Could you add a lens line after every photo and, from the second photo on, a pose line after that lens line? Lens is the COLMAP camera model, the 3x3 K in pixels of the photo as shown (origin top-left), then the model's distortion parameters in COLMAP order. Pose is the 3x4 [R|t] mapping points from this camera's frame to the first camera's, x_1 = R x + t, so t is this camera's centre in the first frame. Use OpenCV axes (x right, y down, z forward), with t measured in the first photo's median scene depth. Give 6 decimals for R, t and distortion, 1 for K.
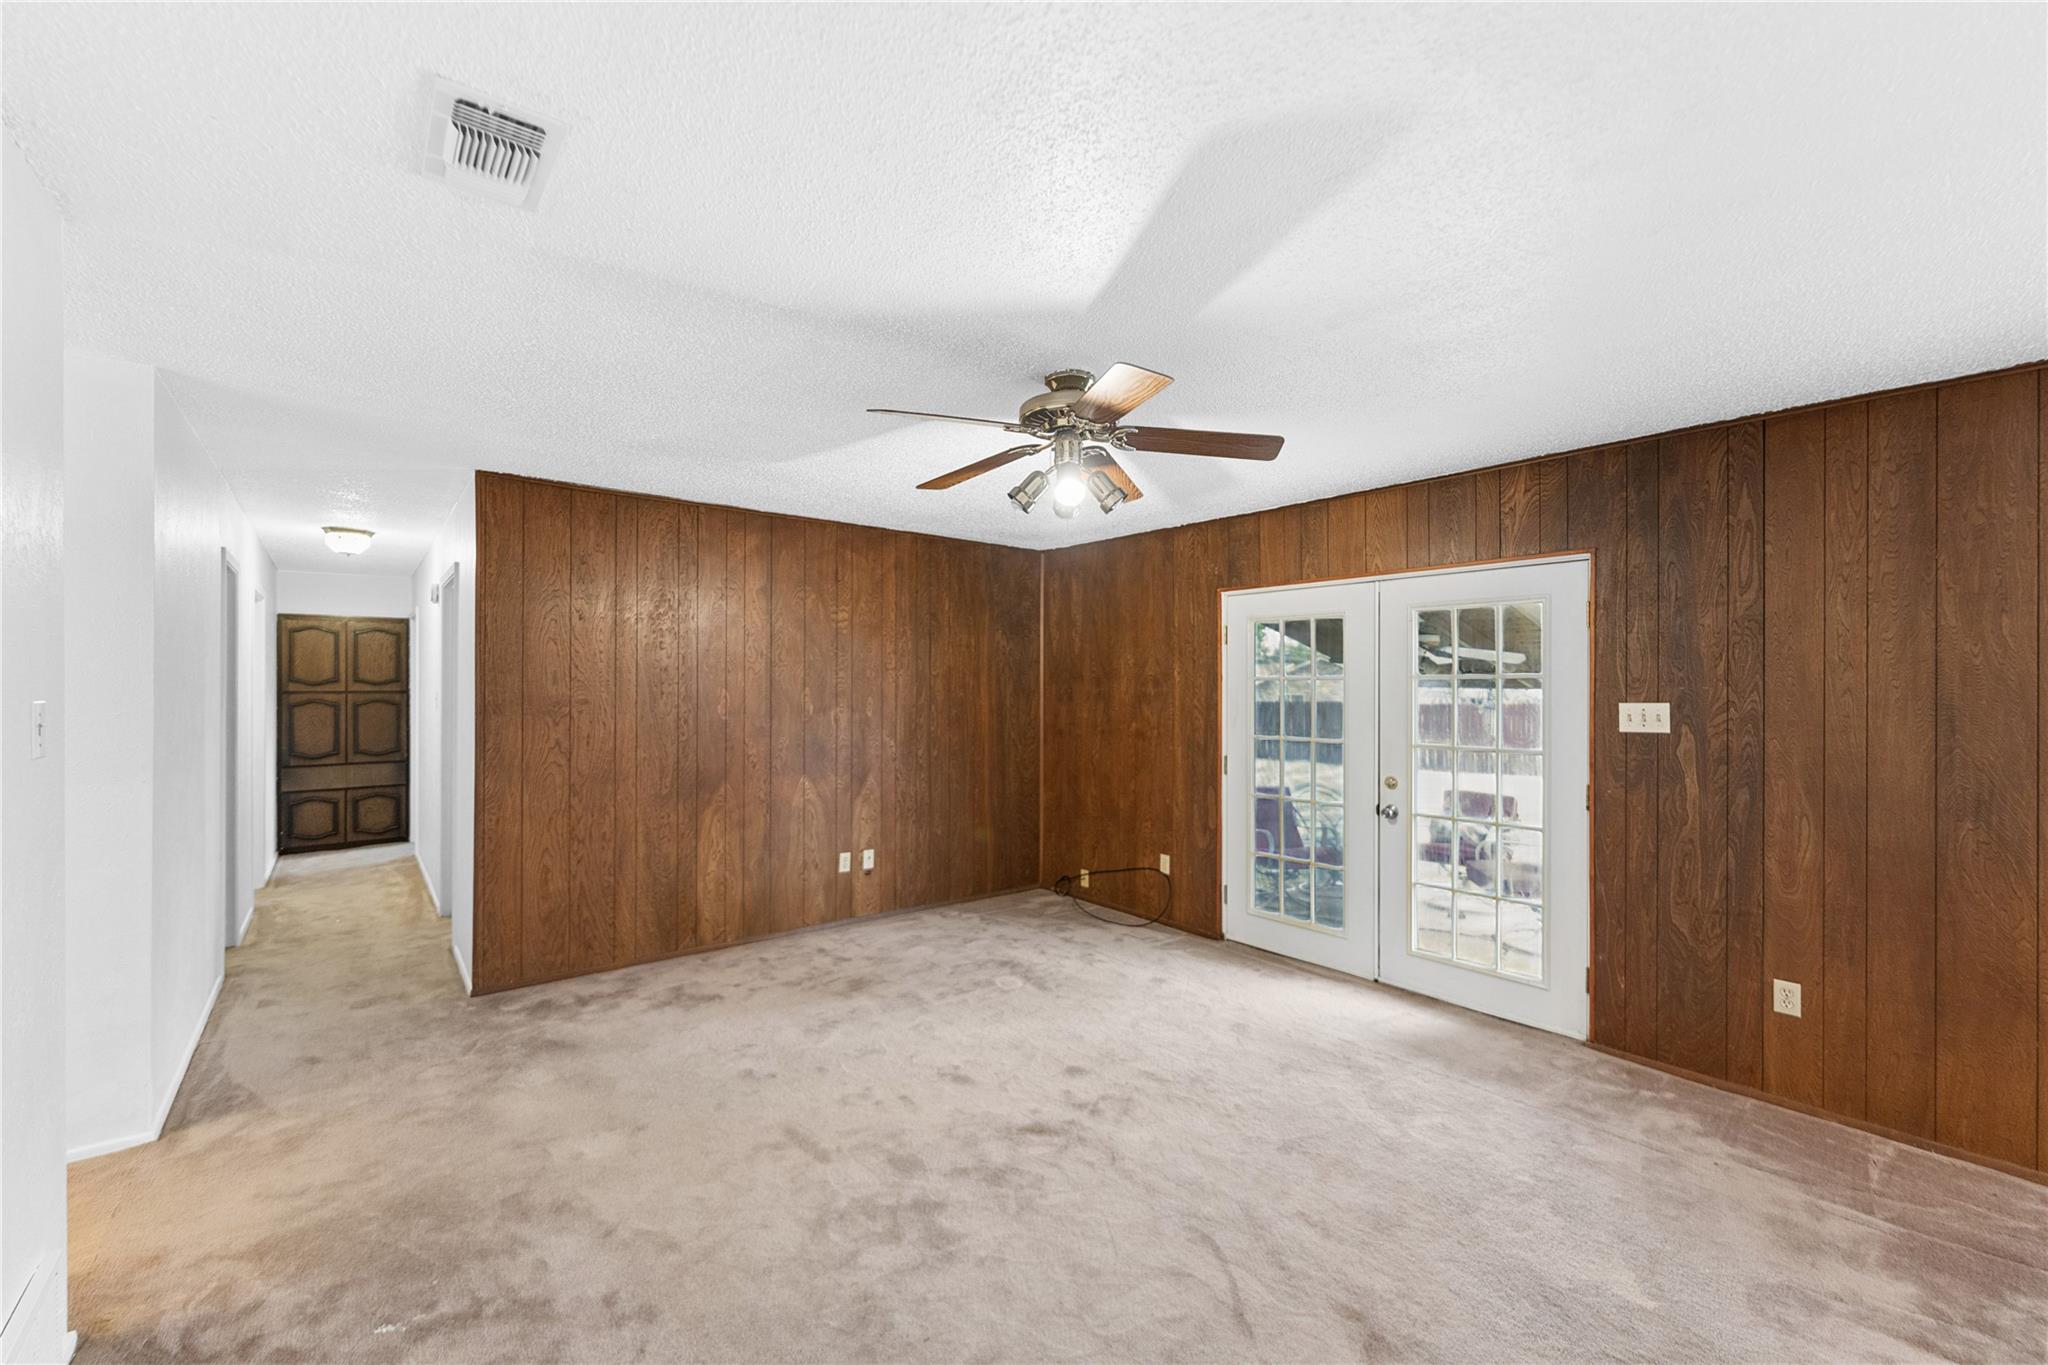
lens RADIAL K [[824.7, 0, 1021.3], [0, 824.7, 683.7], [0, 0, 1]] dist [-0.000778, -0.000006]
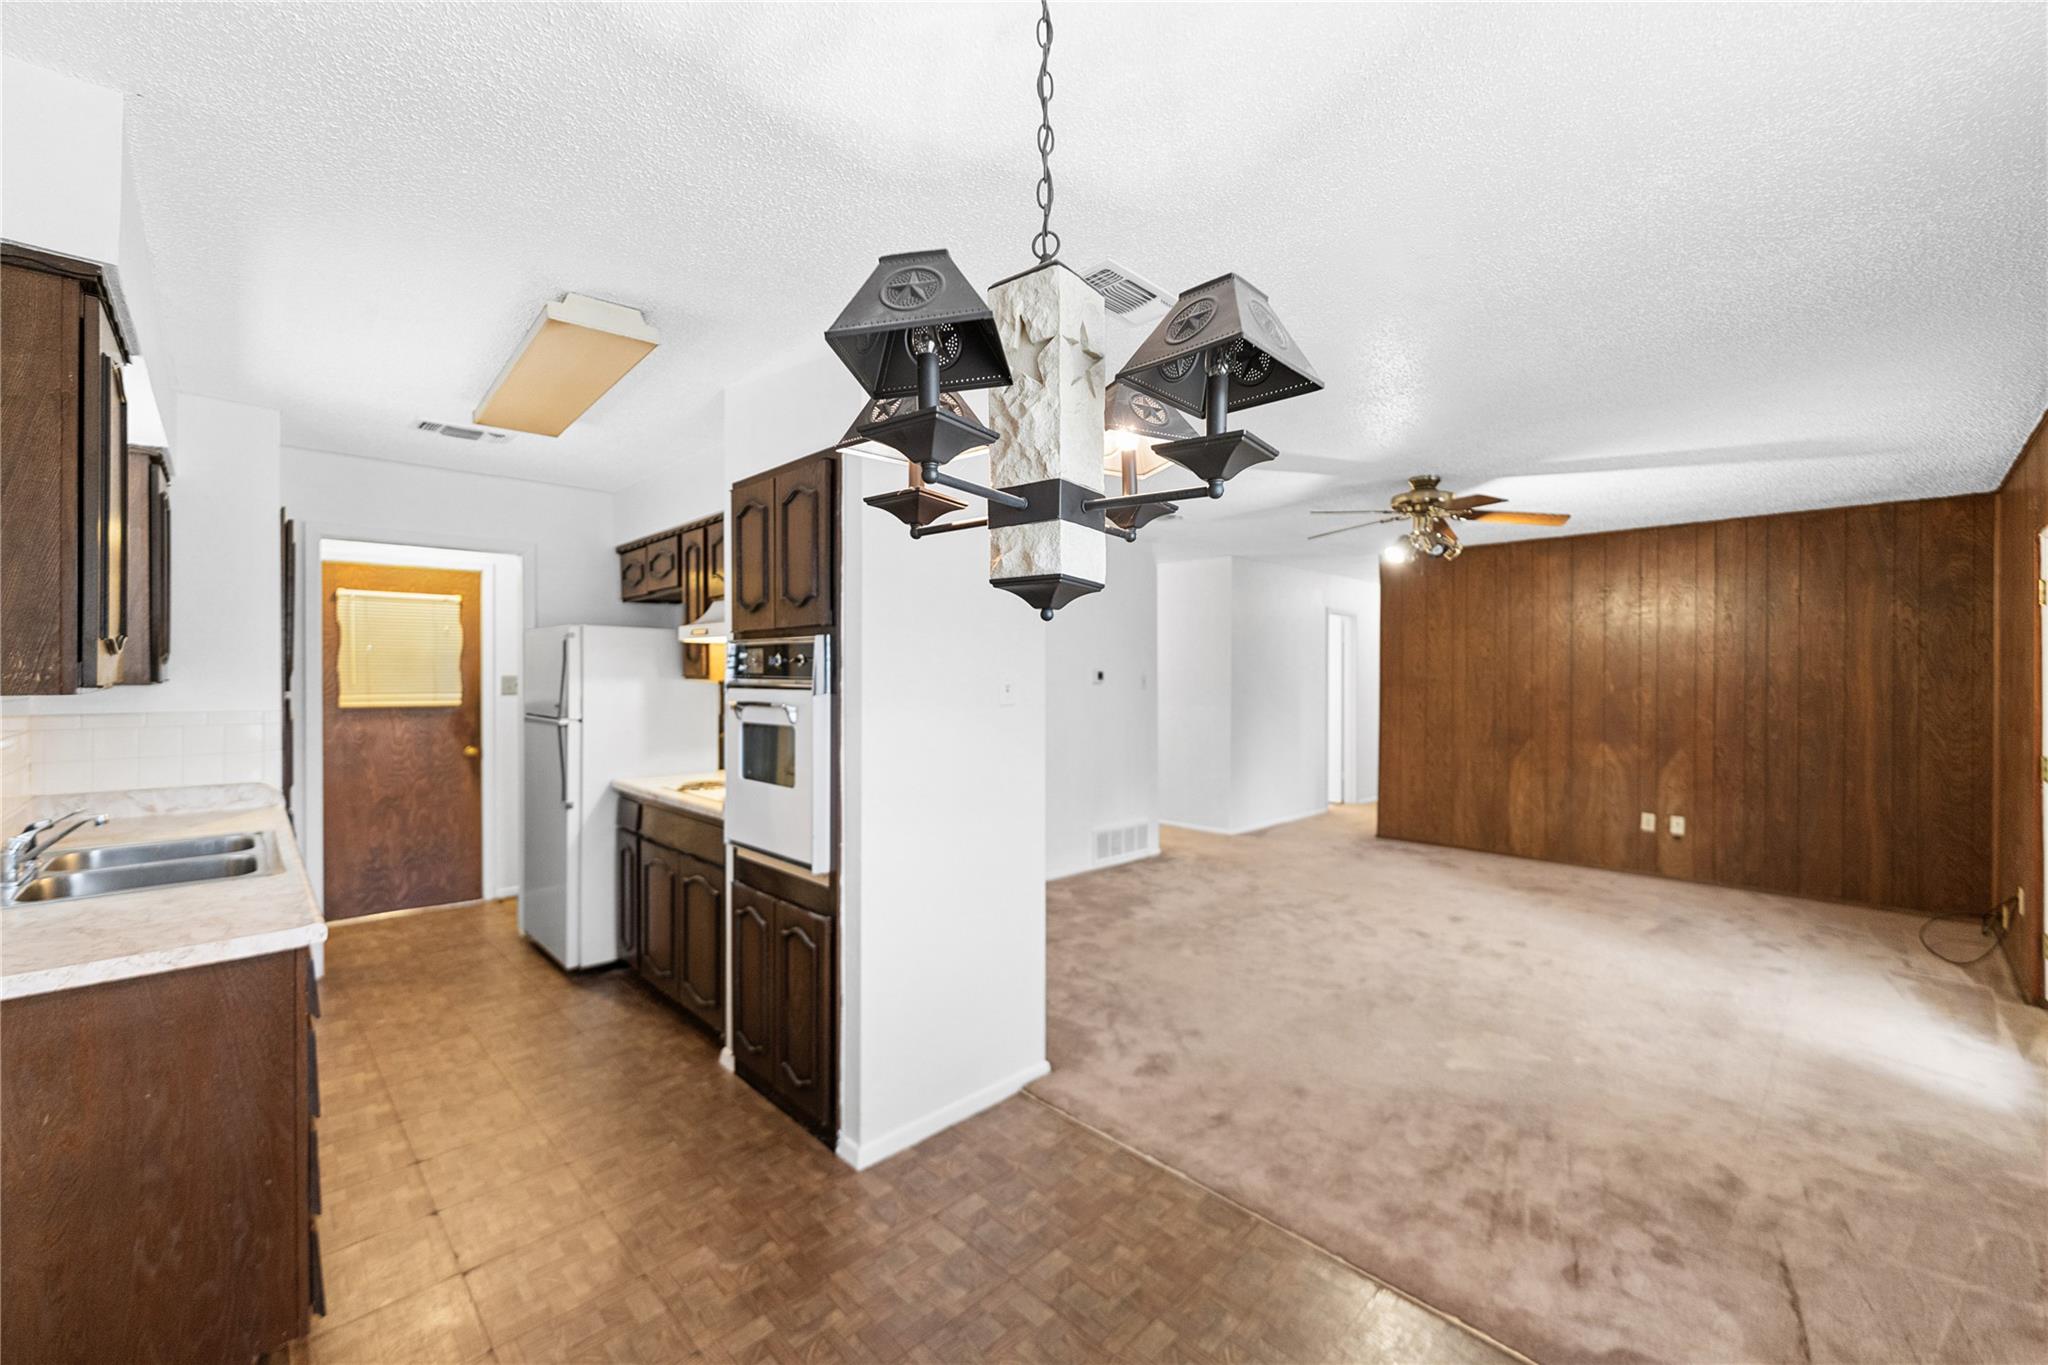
lens RADIAL K [[824.7, 0, 1021.9], [0, 824.7, 680.7], [0, 0, 1]] dist [-0.000778, -0.000006]
pose [[0.084101, 0.002062, -0.996455, 0.925049], [0.004449, 0.999987, 0.002445, 0.013299], [0.996447, -0.004639, 0.084091, 0.035017]]
